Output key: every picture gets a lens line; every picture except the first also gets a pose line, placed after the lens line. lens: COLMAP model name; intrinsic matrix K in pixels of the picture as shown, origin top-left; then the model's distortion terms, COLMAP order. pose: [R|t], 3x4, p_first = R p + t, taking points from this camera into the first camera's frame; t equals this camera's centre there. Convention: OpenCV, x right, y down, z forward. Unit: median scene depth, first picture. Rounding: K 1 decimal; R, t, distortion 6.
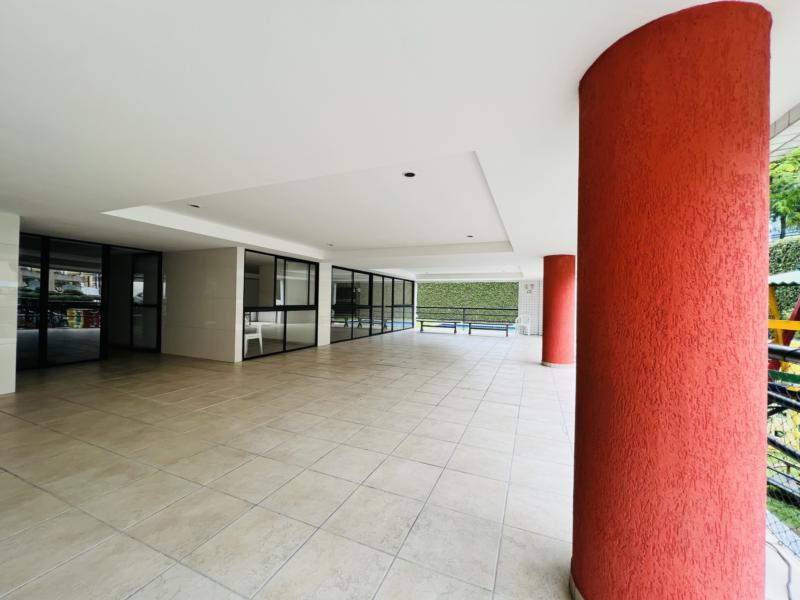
lens RADIAL K [[321.0, 0, 400.0], [0, 321.0, 300.0], [0, 0, 1]] dist [0.000366, 0.000009]
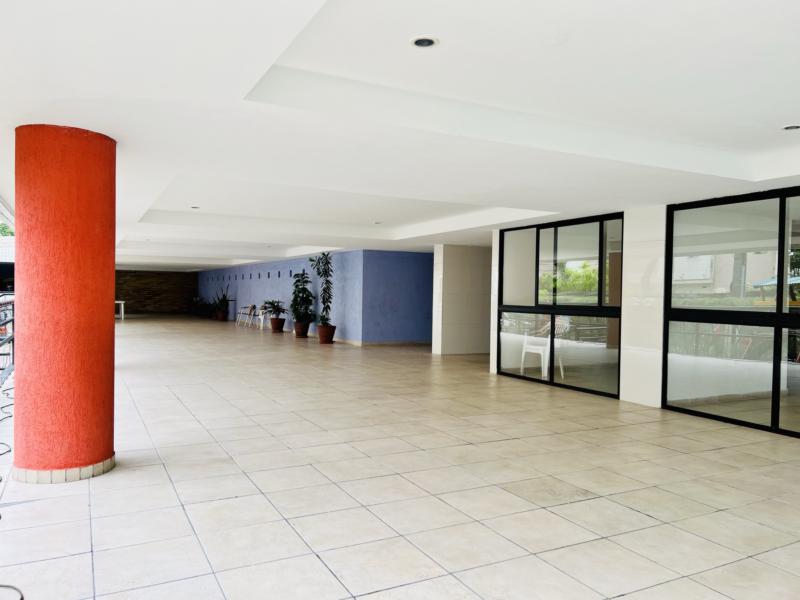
lens RADIAL K [[604.7, 0, 400.0], [0, 604.7, 300.0], [0, 0, 1]] dist [0.058539, -0.064130]
pose [[-0.630027, -0.019450, -0.776329, 0.629211], [-0.021253, 0.999744, -0.007799, 0.020713], [0.776282, 0.011585, -0.630279, 1.353929]]
